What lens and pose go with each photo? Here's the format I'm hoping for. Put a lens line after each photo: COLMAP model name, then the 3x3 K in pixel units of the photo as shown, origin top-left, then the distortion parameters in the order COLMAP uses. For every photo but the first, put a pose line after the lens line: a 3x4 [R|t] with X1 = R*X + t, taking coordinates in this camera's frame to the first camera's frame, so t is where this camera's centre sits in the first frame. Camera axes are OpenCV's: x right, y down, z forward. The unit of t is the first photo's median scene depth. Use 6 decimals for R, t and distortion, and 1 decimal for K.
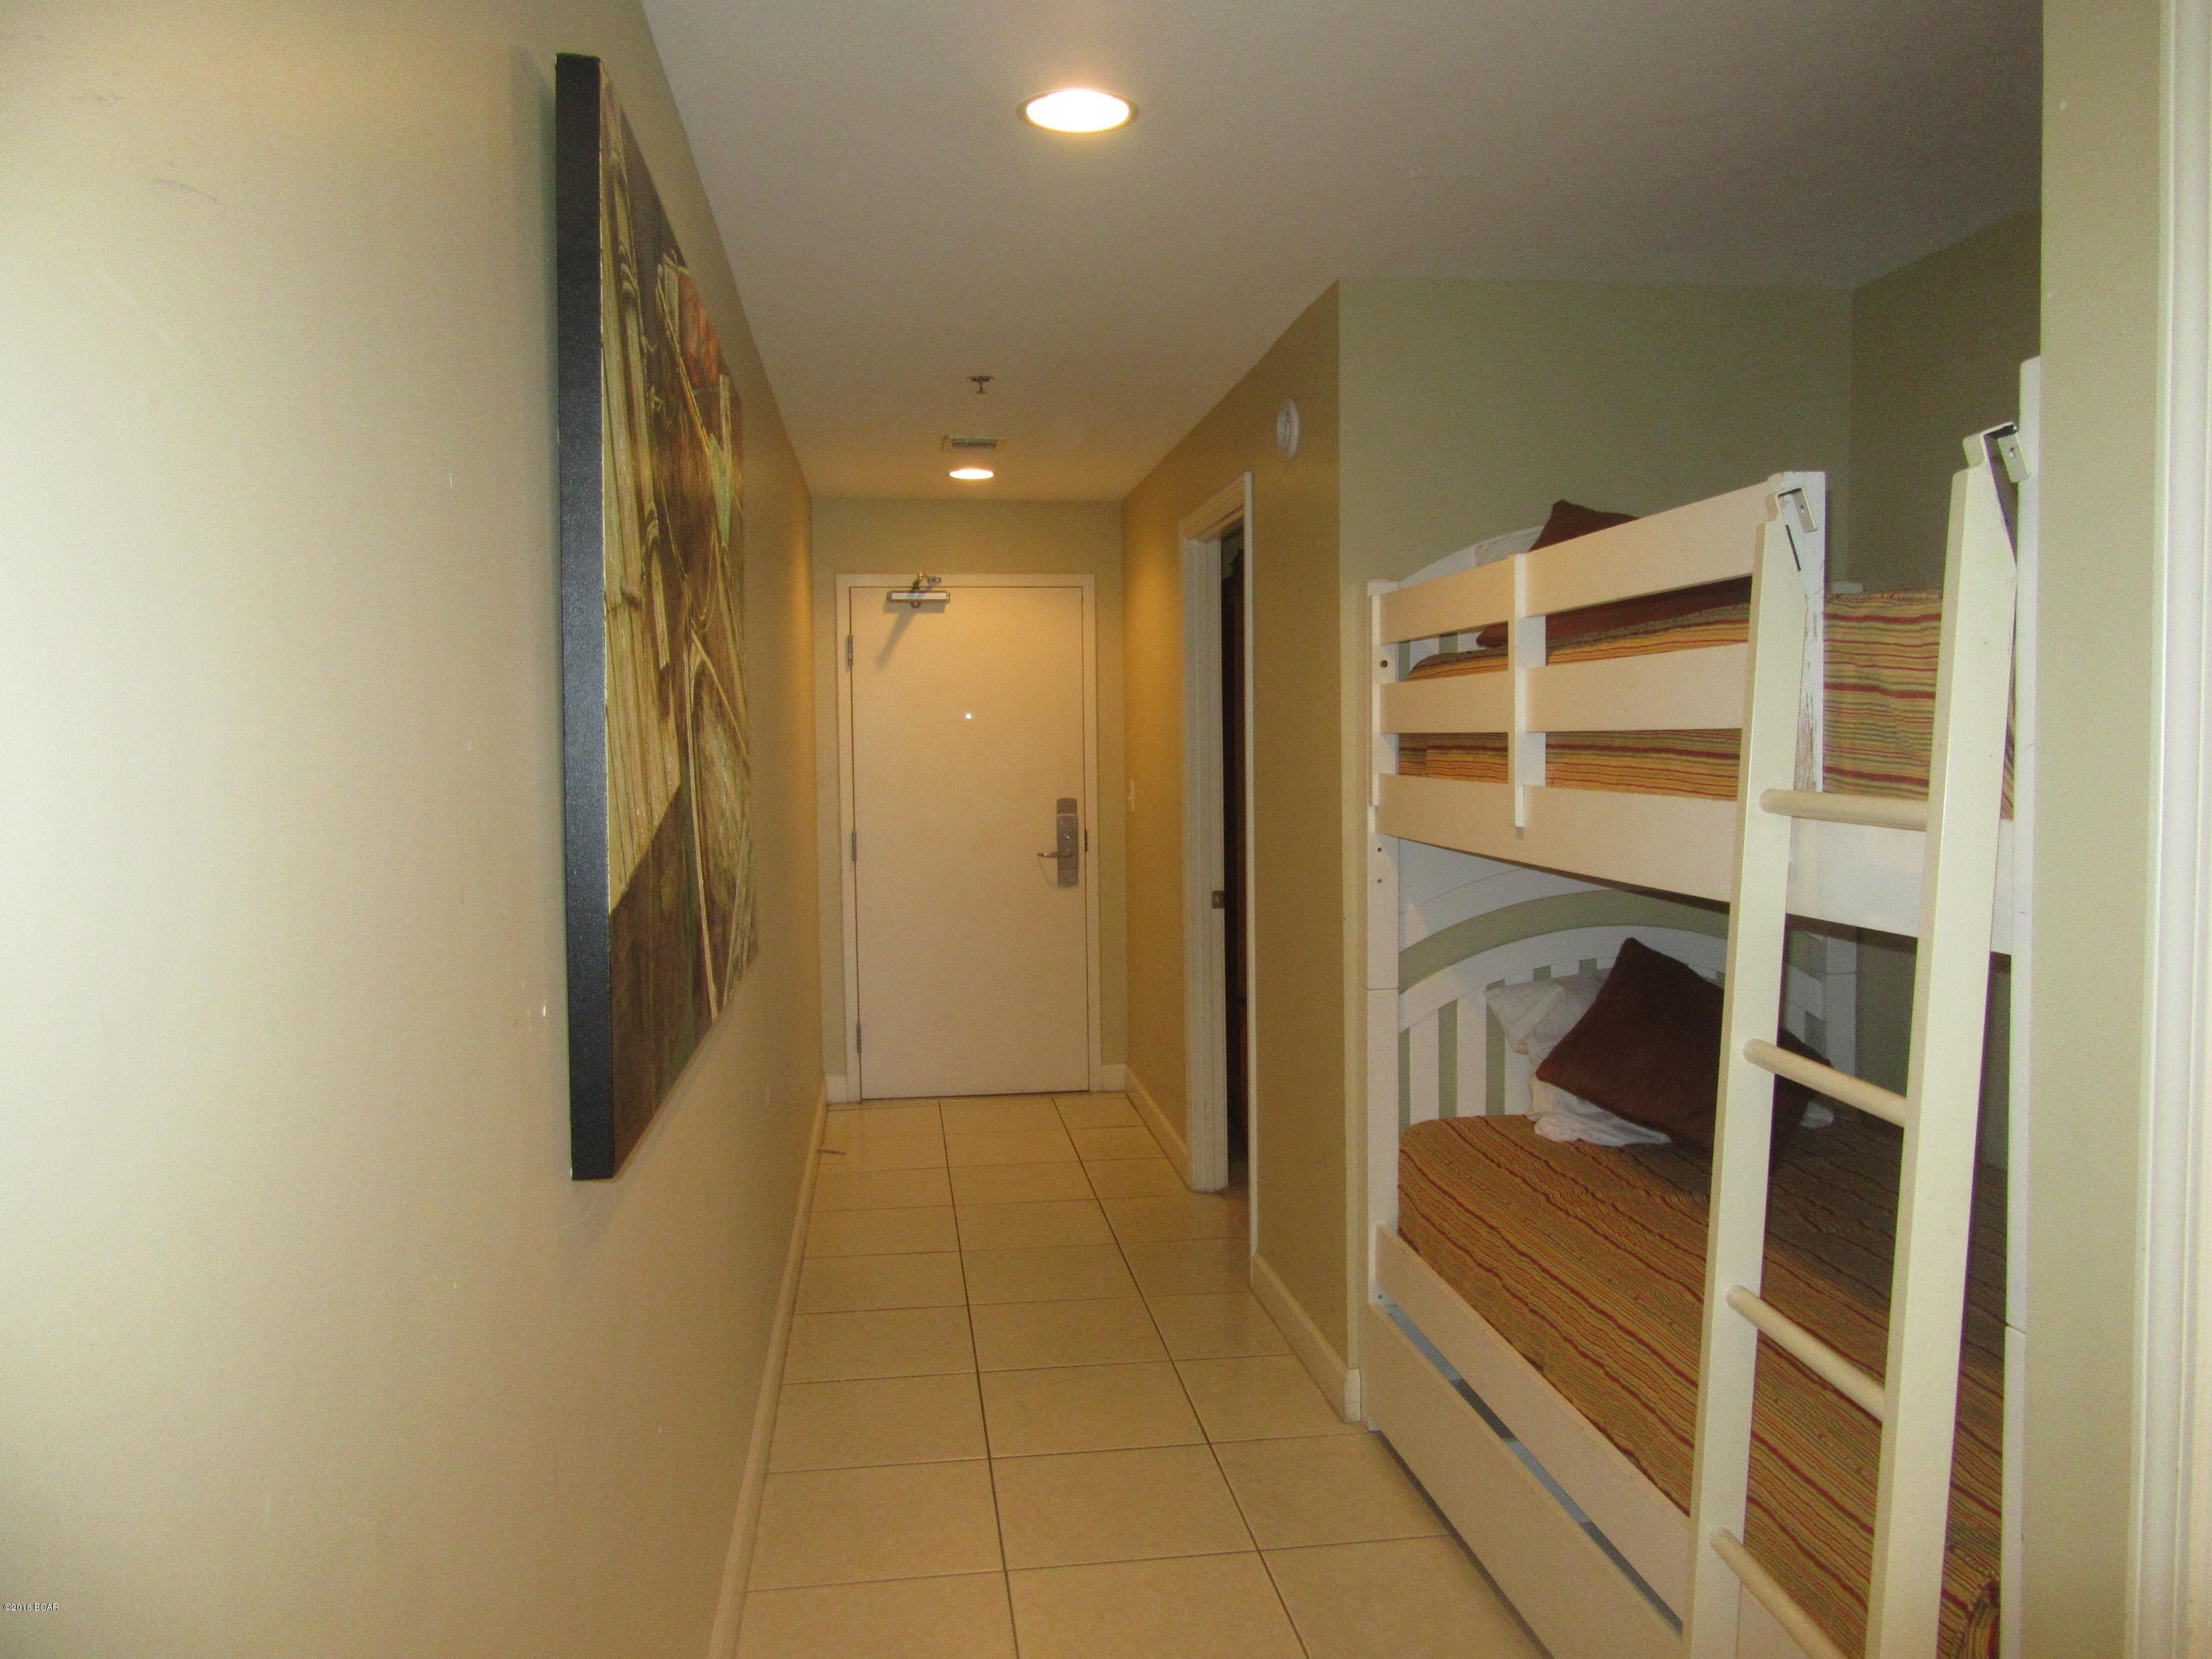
lens RADIAL K [[1641.4, 0, 1106.0], [0, 1641.4, 829.5], [0, 0, 1]] dist [-0.001730, -0.001097]
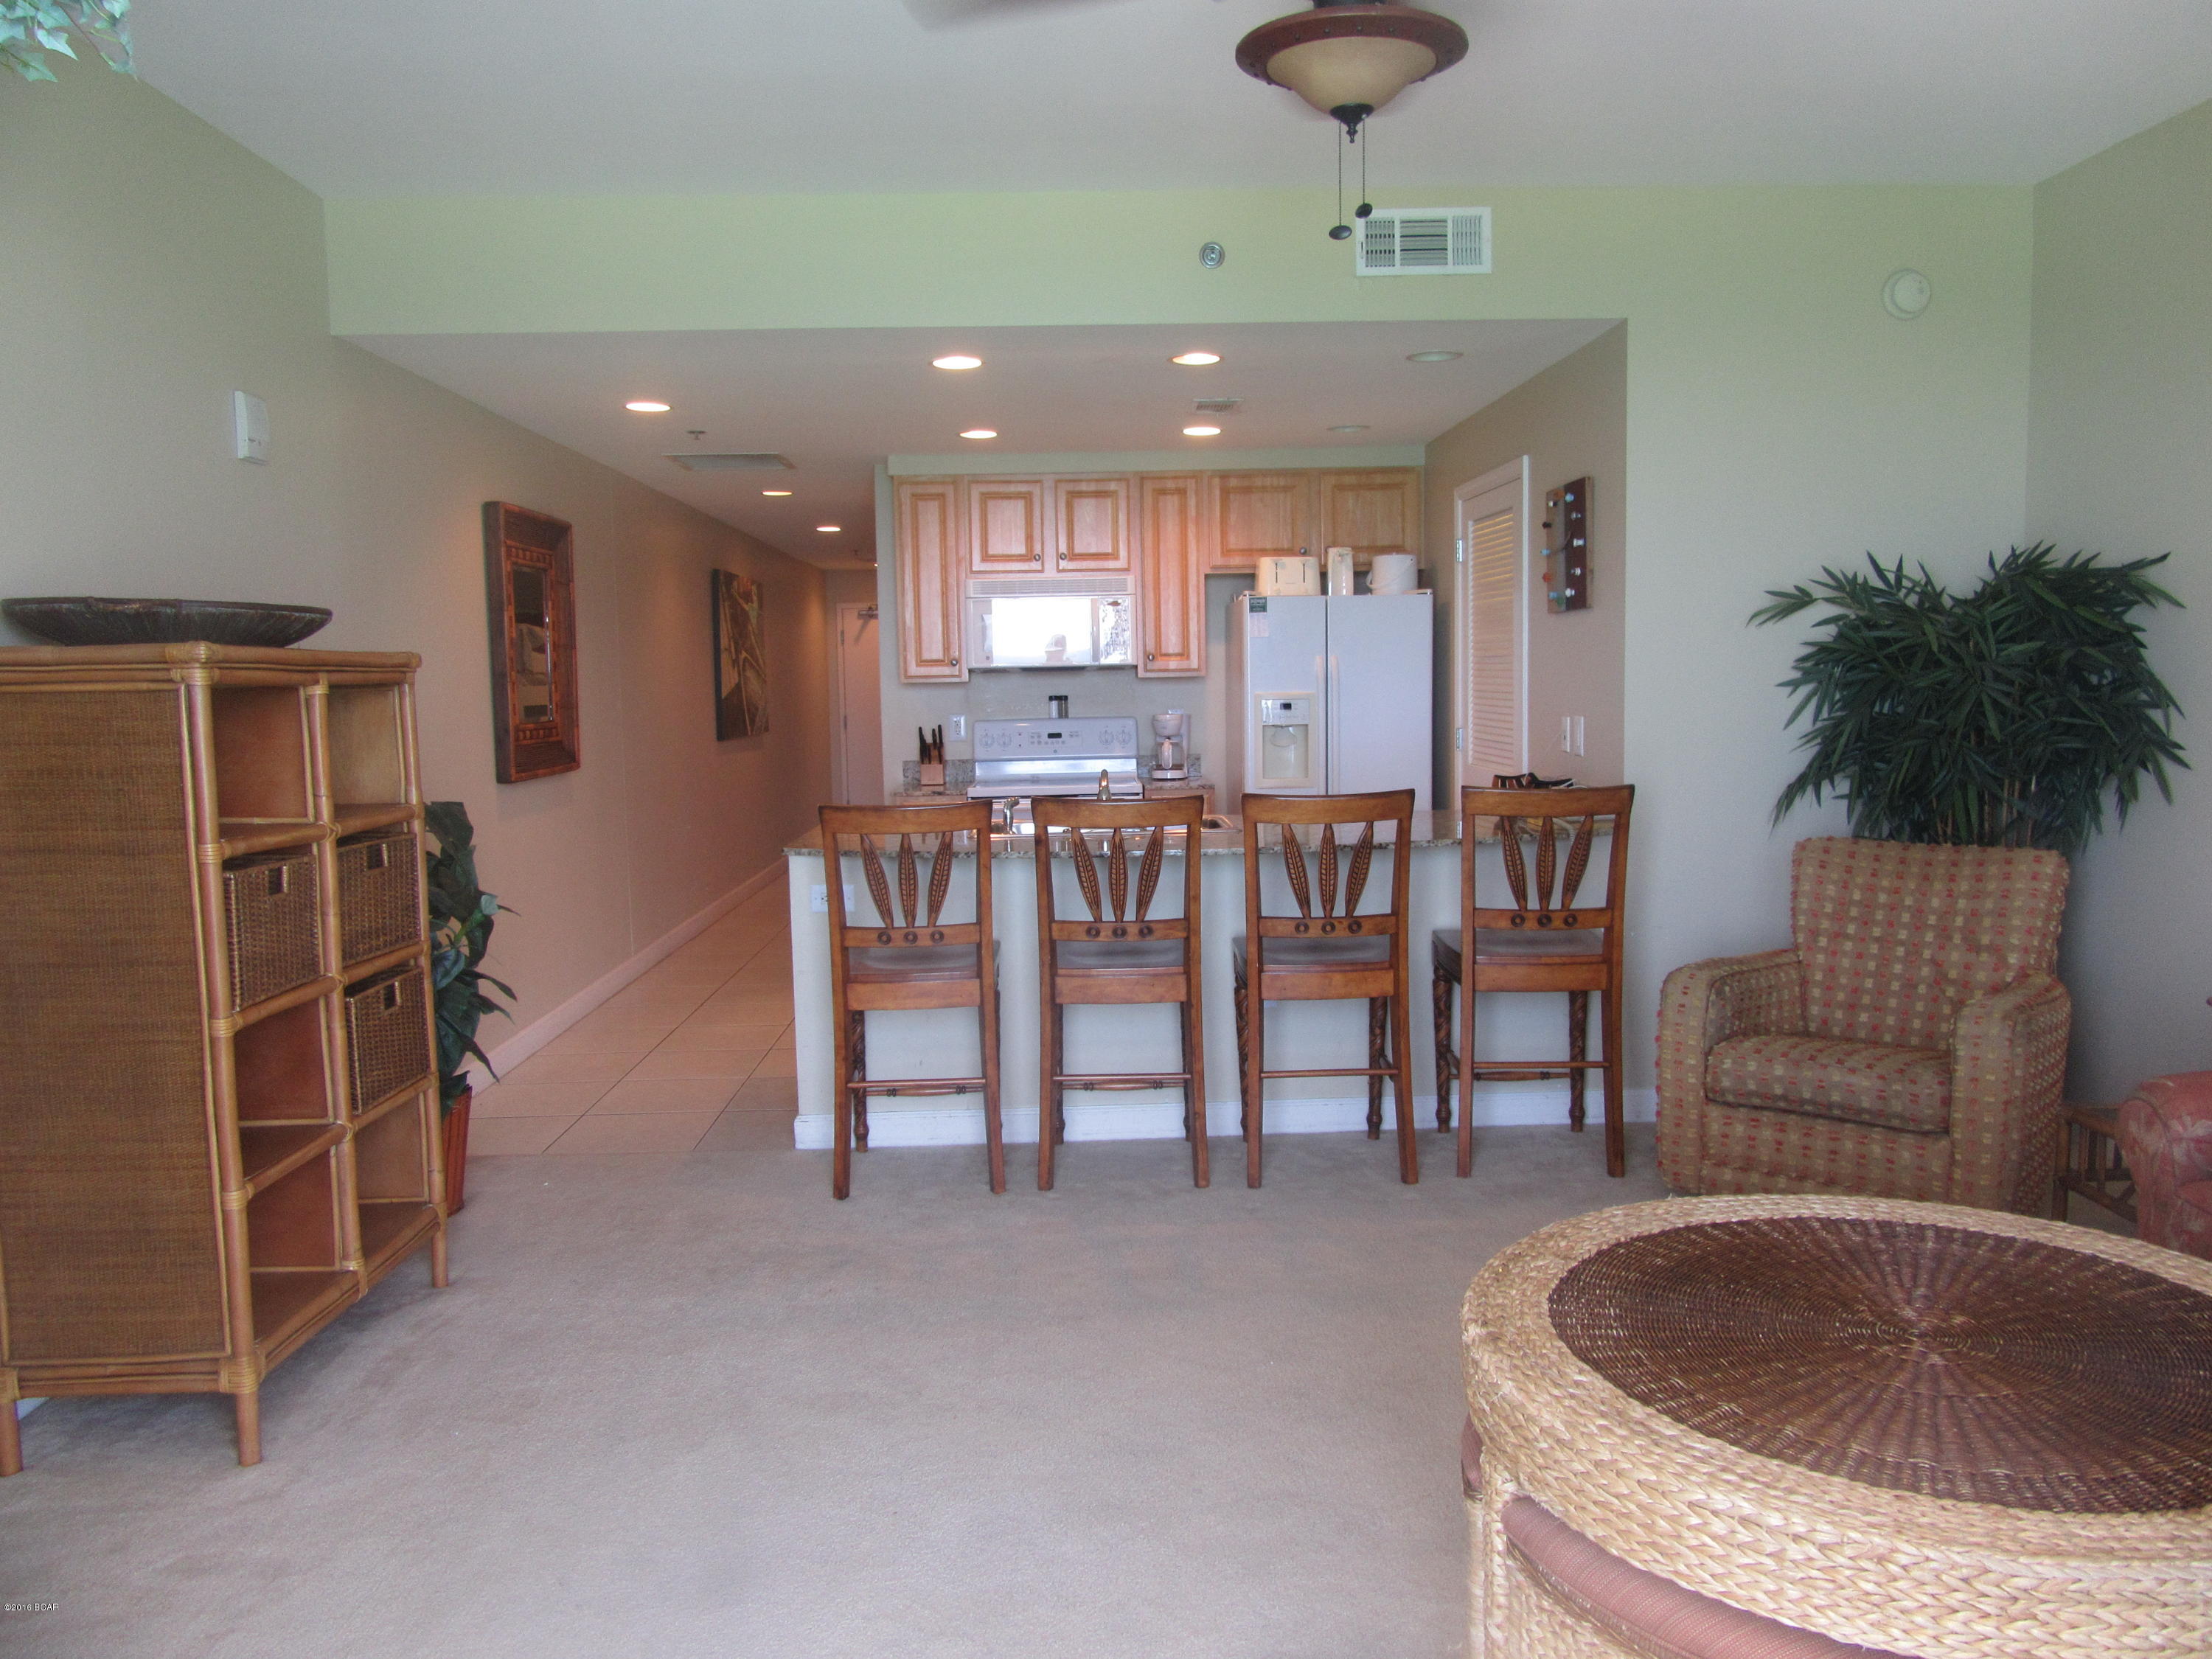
lens RADIAL K [[1665.3, 0, 1096.9], [0, 1665.3, 827.3], [0, 0, 1]] dist [-0.003536, 0.000394]
pose [[0.994403, -0.003350, -0.105602, 0.441652], [0.006703, 0.999484, 0.031414, 0.086077], [0.105443, -0.031946, 0.993912, -1.280644]]
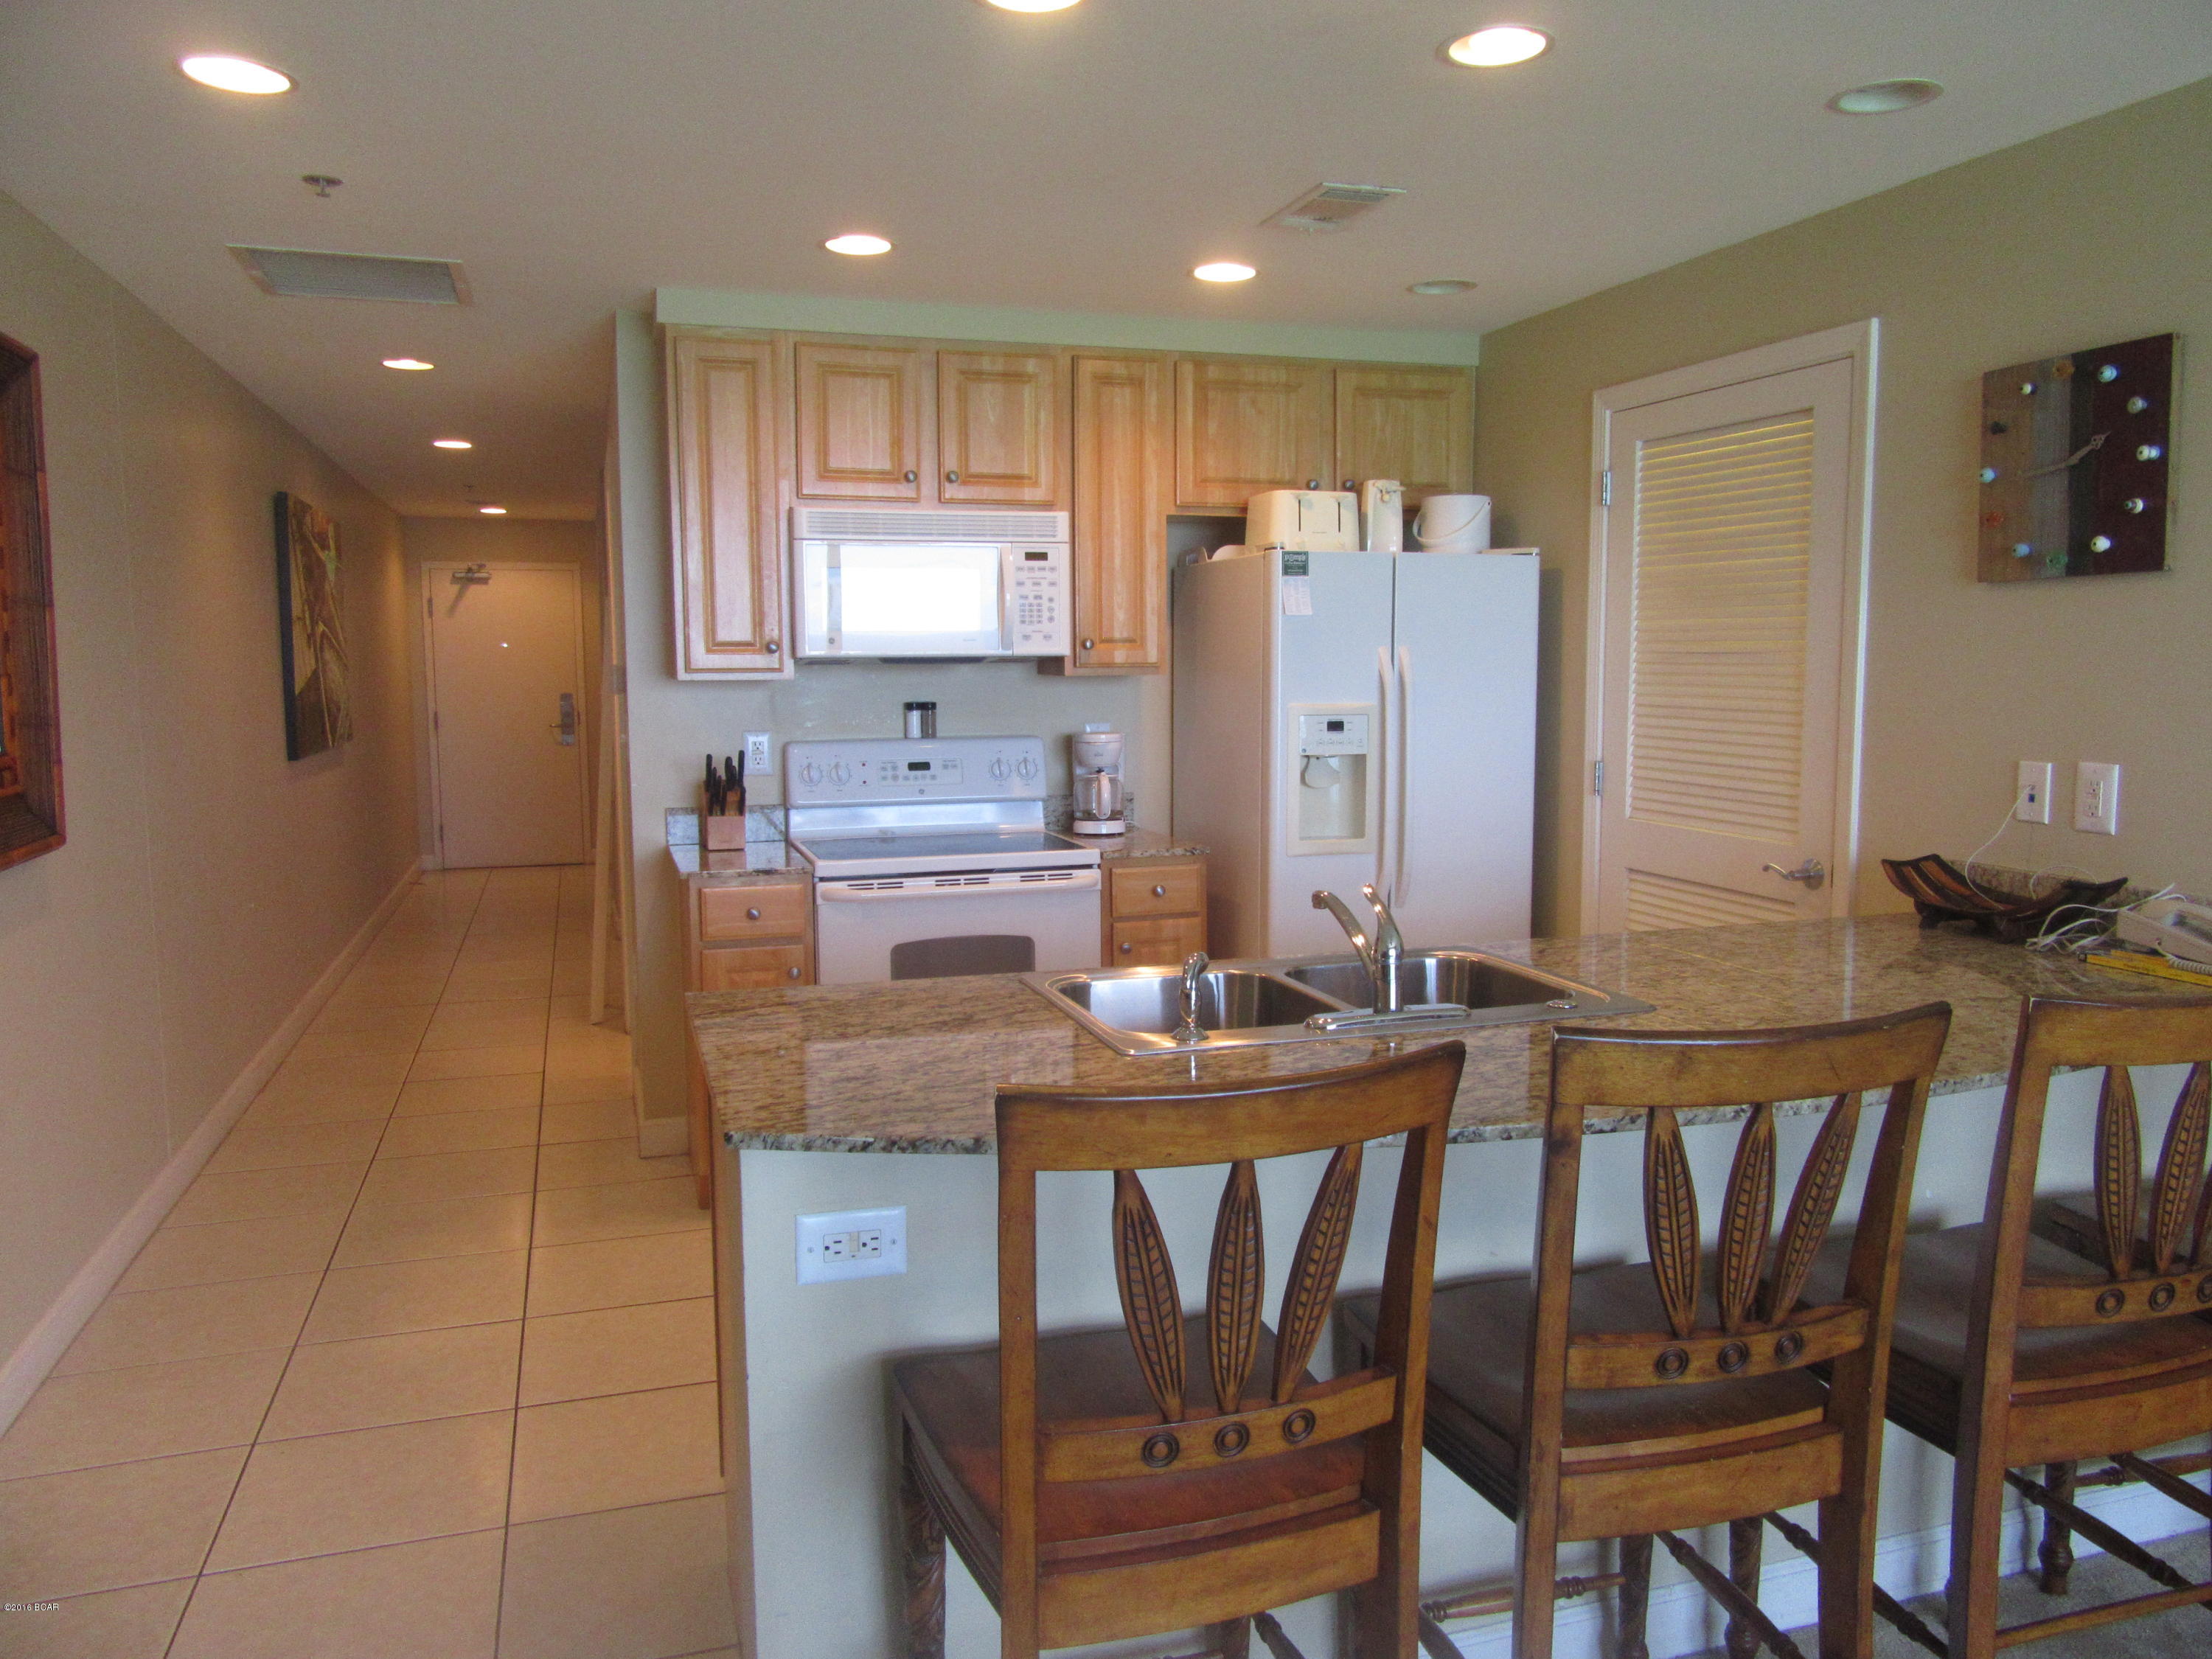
lens RADIAL K [[1641.4, 0, 1106.0], [0, 1641.4, 829.5], [0, 0, 1]] dist [-0.001730, -0.001097]
pose [[0.984189, -0.016183, 0.176381, 0.234069], [0.008311, 0.998940, 0.045276, 0.052716], [-0.176927, -0.043095, 0.983280, -0.828052]]
